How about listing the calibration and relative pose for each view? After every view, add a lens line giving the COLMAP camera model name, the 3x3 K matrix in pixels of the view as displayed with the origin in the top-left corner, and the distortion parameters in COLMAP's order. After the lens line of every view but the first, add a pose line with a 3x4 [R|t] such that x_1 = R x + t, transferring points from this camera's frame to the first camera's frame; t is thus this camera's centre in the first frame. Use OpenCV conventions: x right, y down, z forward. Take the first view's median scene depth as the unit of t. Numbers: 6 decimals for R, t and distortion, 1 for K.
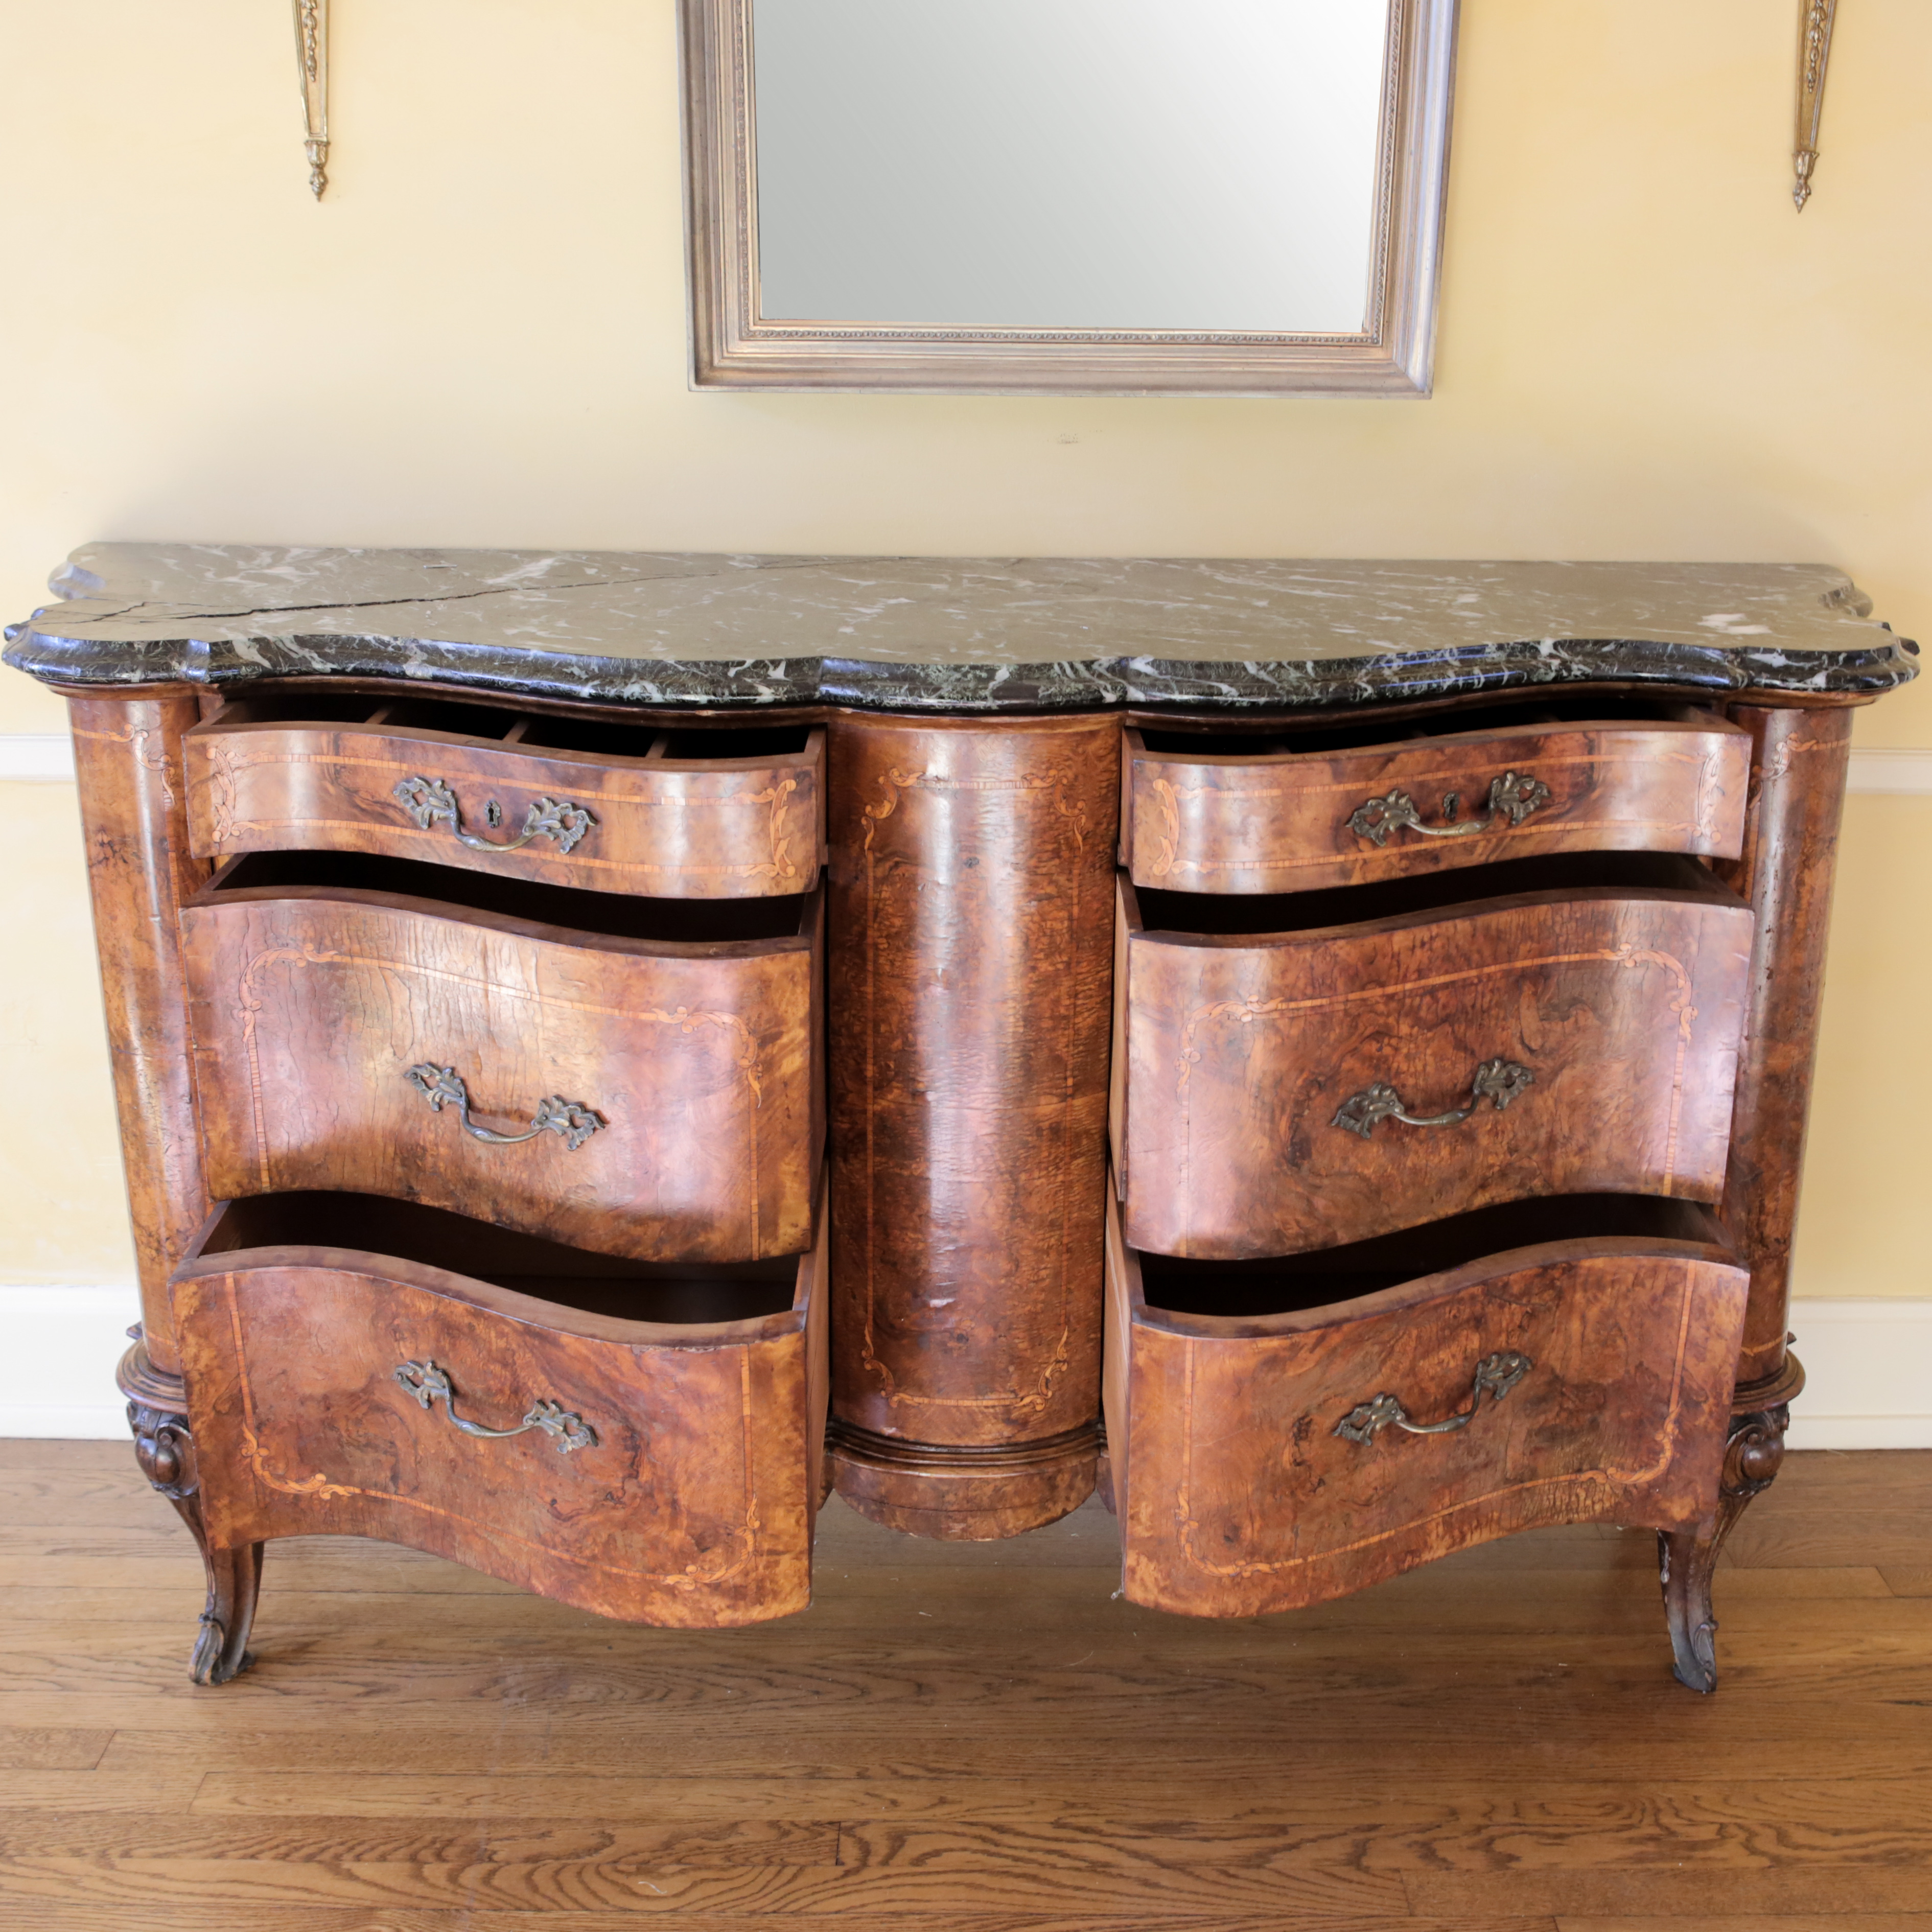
lens RADIAL K [[2298.8, 0, 966.0], [0, 2298.8, 966.0], [0, 0, 1]] dist [-0.077177, 0.003331]
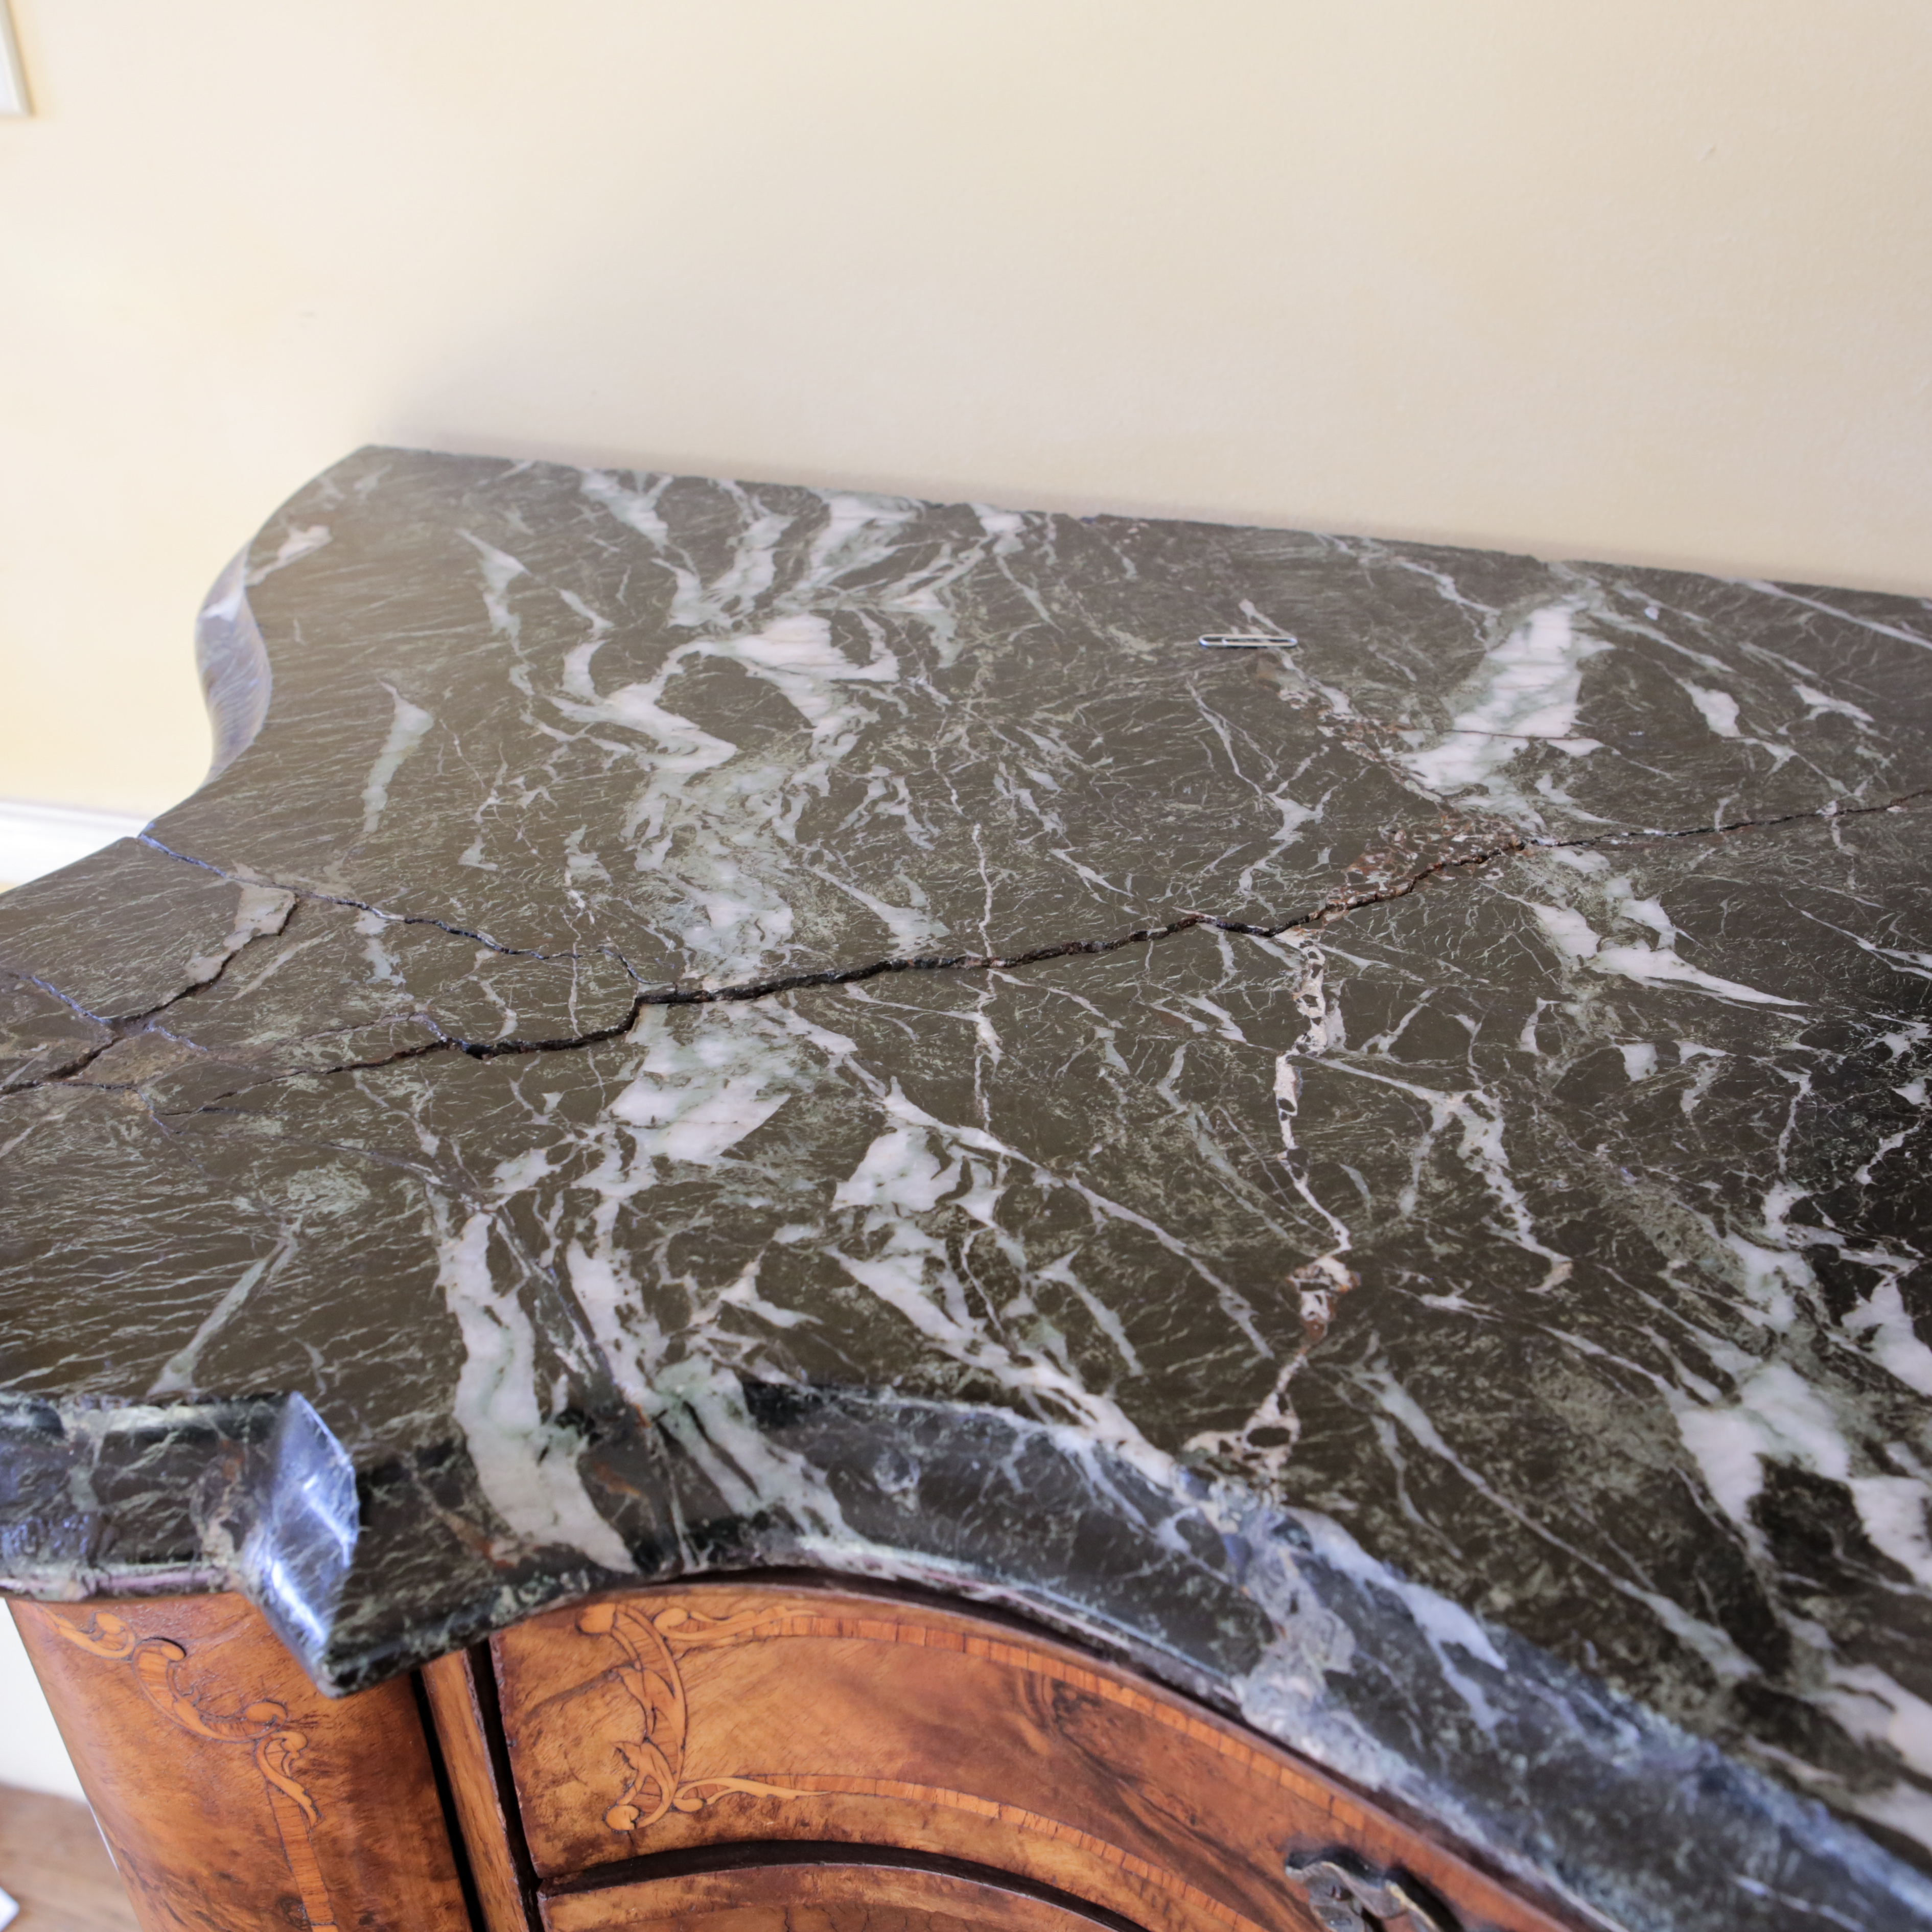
lens RADIAL K [[1995.0, 0, 966.0], [0, 1995.0, 966.0], [0, 0, 1]] dist [-0.108401, 0.076779]
pose [[0.966686, 0.123117, -0.224411, -0.244463], [-0.066587, 0.967497, 0.243957, -0.242714], [0.247152, -0.220887, 0.943464, 0.863768]]
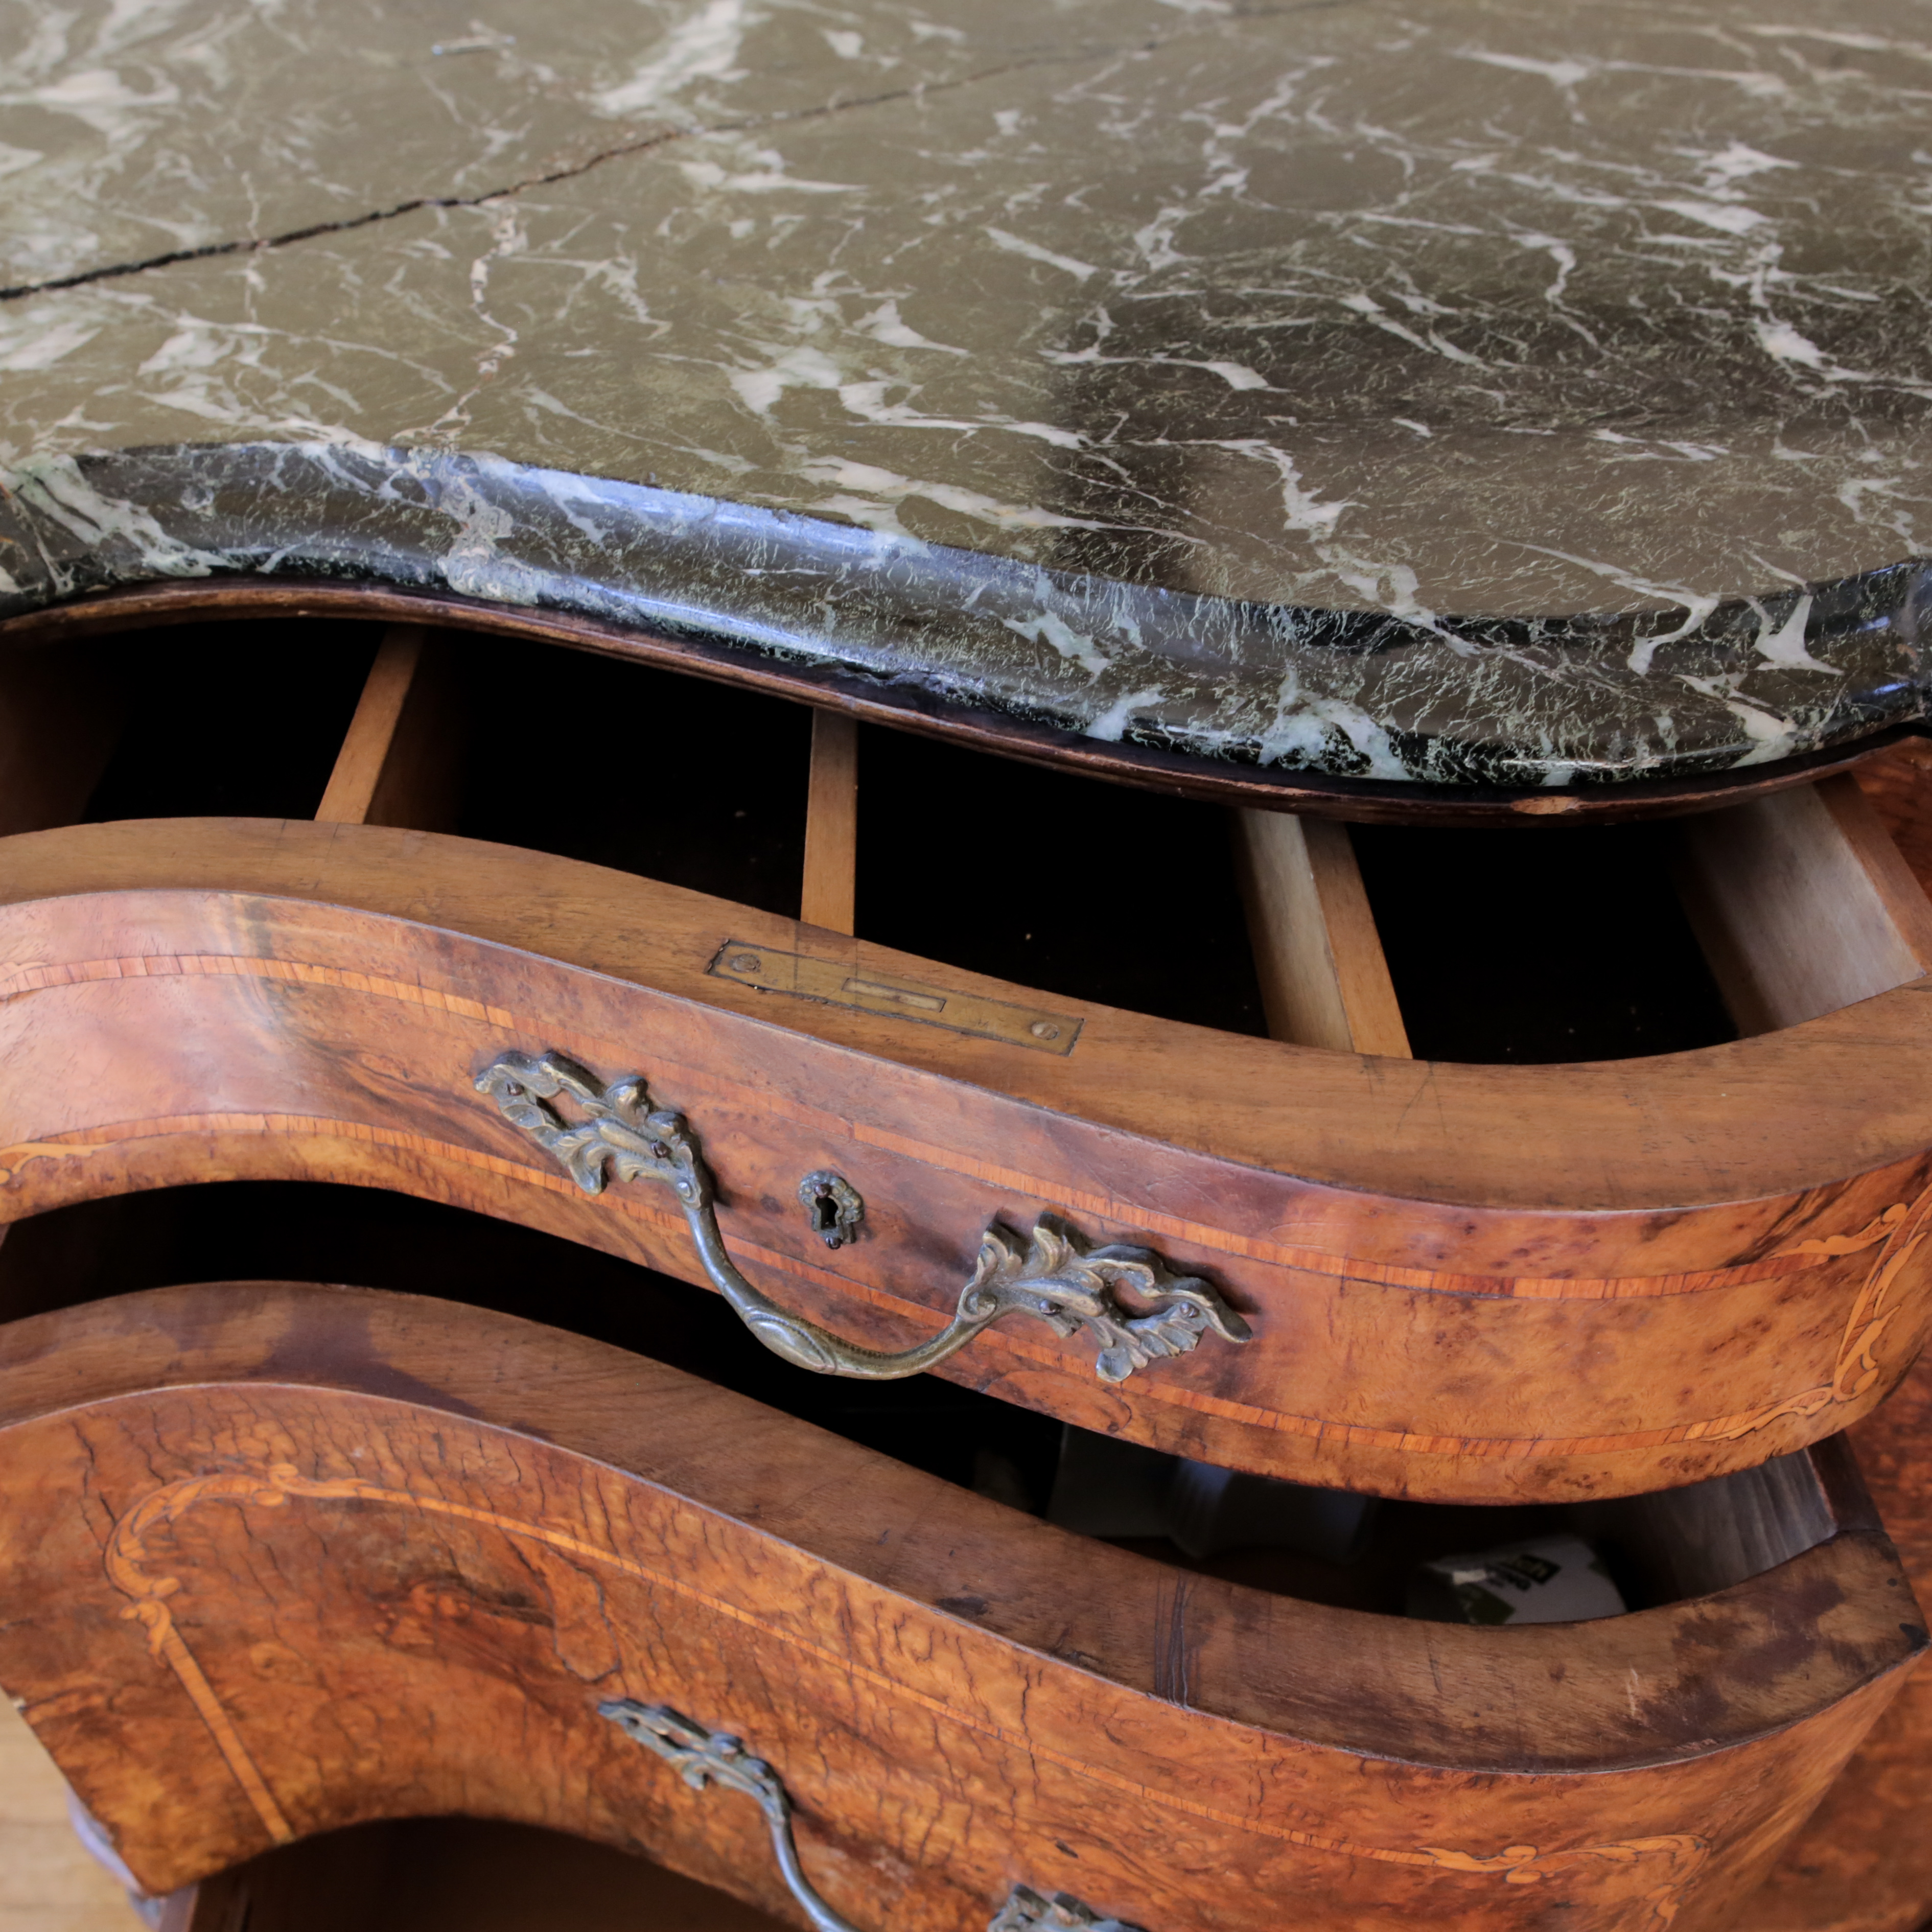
lens RADIAL K [[1995.0, 0, 966.0], [0, 1995.0, 966.0], [0, 0, 1]] dist [-0.108401, 0.076779]
pose [[0.999203, -0.039905, 0.000075, -0.182560], [0.037027, 0.927855, 0.371098, -0.181887], [-0.014878, -0.370799, 0.928594, 0.752765]]
